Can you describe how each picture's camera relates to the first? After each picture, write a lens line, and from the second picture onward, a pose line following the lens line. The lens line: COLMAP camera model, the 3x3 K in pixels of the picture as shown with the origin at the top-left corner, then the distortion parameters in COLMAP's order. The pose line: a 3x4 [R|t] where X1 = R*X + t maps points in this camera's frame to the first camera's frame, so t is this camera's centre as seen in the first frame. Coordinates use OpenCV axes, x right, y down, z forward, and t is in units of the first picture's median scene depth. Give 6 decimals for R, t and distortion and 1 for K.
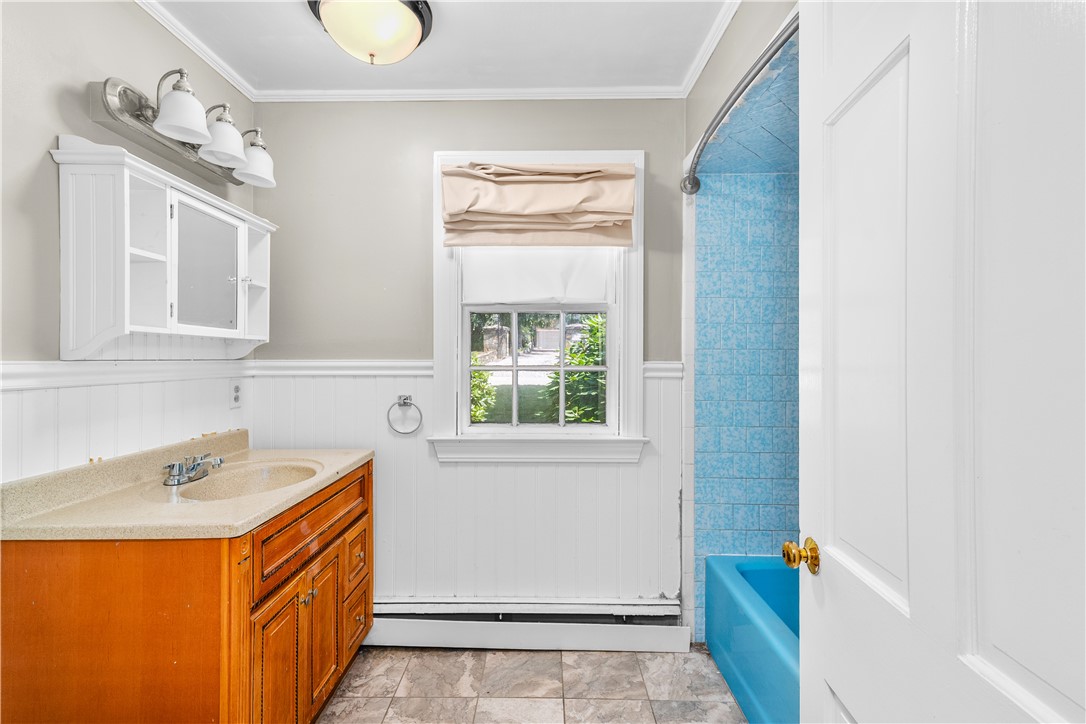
lens RADIAL K [[498.5, 0, 543.0], [0, 498.5, 362.0], [0, 0, 1]] dist [0.025976, 0.000240]
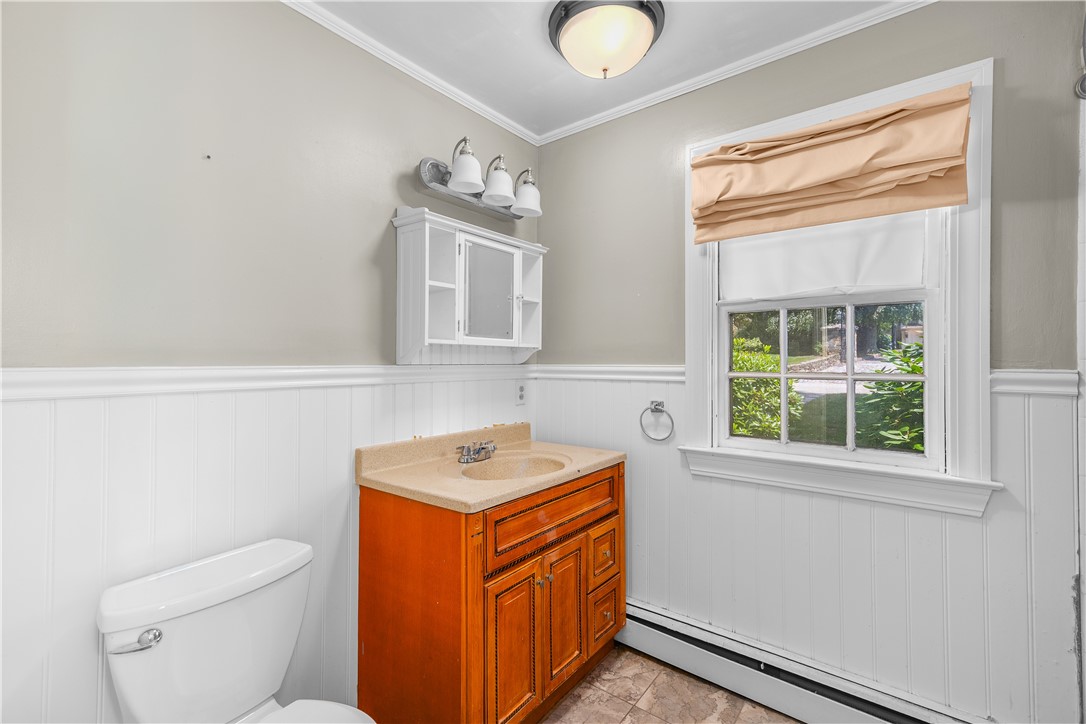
lens RADIAL K [[486.7, 0, 543.8], [0, 486.7, 360.3], [0, 0, 1]] dist [0.021681, -0.000106]
pose [[0.795954, -0.001409, -0.605356, 0.136805], [-0.005392, 0.999941, -0.009418, -0.003587], [0.605334, 0.010760, 0.795899, 0.108158]]
